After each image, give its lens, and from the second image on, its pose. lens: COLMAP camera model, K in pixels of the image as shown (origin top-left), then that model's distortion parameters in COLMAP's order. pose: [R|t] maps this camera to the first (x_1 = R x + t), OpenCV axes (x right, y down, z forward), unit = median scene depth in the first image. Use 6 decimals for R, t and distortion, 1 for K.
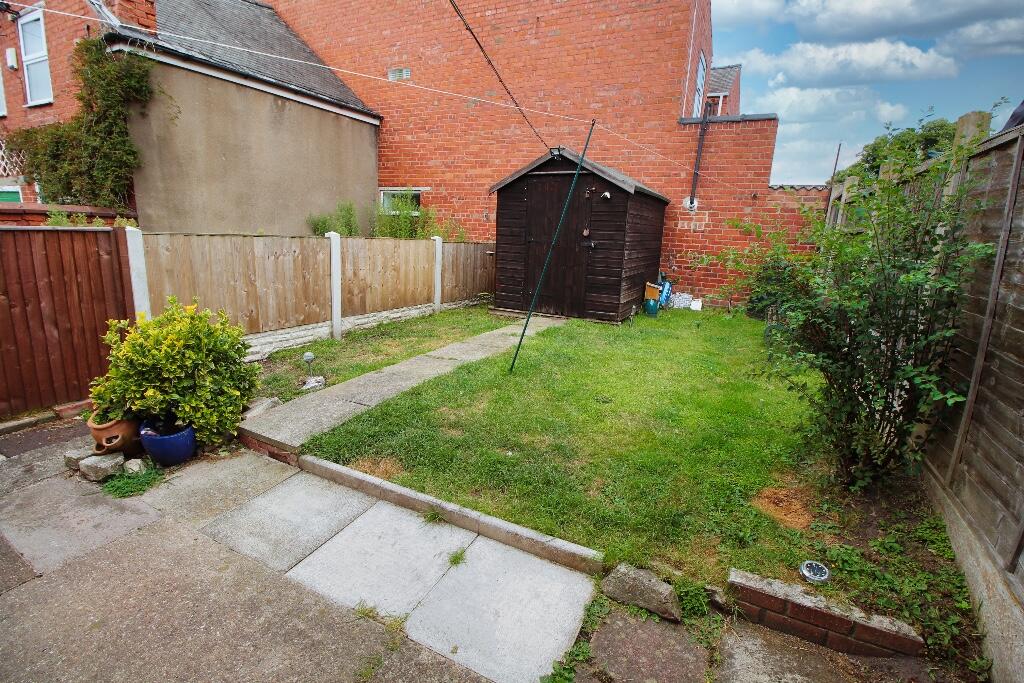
lens RADIAL K [[472.0, 0, 517.3], [0, 472.0, 340.3], [0, 0, 1]] dist [0.011450, -0.018098]
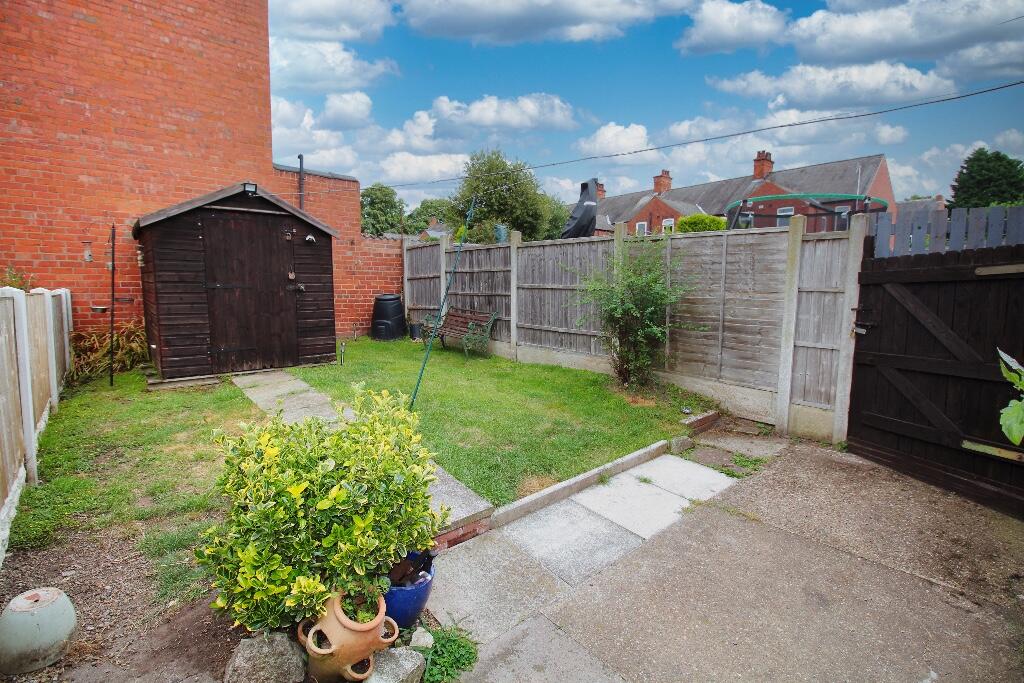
lens RADIAL K [[472.0, 0, 517.3], [0, 472.0, 340.3], [0, 0, 1]] dist [0.011450, -0.018098]
pose [[0.362543, -0.151605, 0.919553, -0.588261], [0.217526, 0.973193, 0.074687, -0.074125], [-0.906226, 0.172950, 0.385802, 0.243905]]
